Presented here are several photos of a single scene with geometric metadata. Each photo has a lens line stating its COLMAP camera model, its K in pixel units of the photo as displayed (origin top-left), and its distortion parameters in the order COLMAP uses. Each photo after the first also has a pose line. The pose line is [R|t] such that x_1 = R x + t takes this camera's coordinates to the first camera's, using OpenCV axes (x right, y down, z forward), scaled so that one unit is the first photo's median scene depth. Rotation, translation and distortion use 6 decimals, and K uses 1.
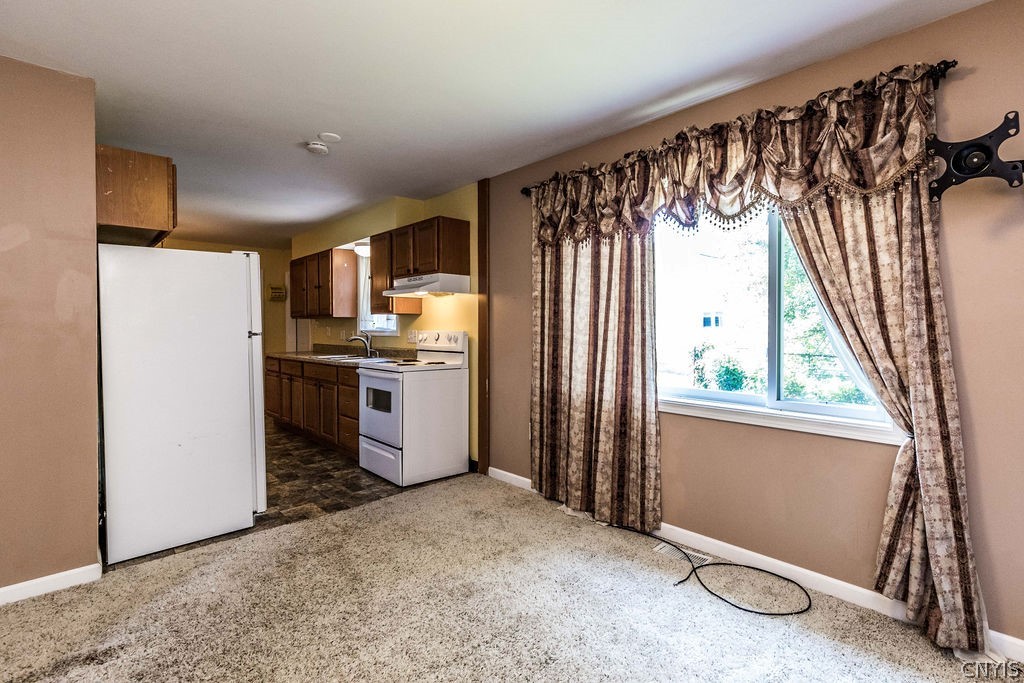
lens RADIAL K [[472.6, 0, 512.0], [0, 472.6, 341.5], [0, 0, 1]] dist [0.000826, 0.000198]
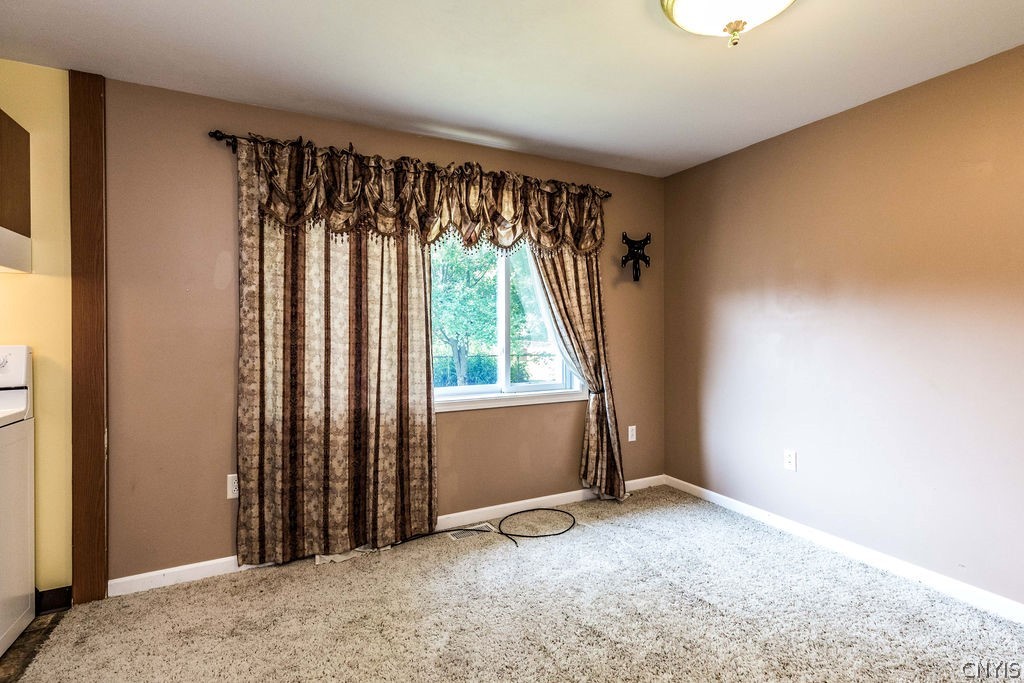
lens RADIAL K [[472.6, 0, 512.0], [0, 472.6, 341.5], [0, 0, 1]] dist [0.000826, 0.000198]
pose [[0.291945, -0.023878, 0.956137, -0.617093], [0.037393, 0.999209, 0.013536, -0.019227], [-0.955704, 0.031801, 0.292606, 0.495509]]
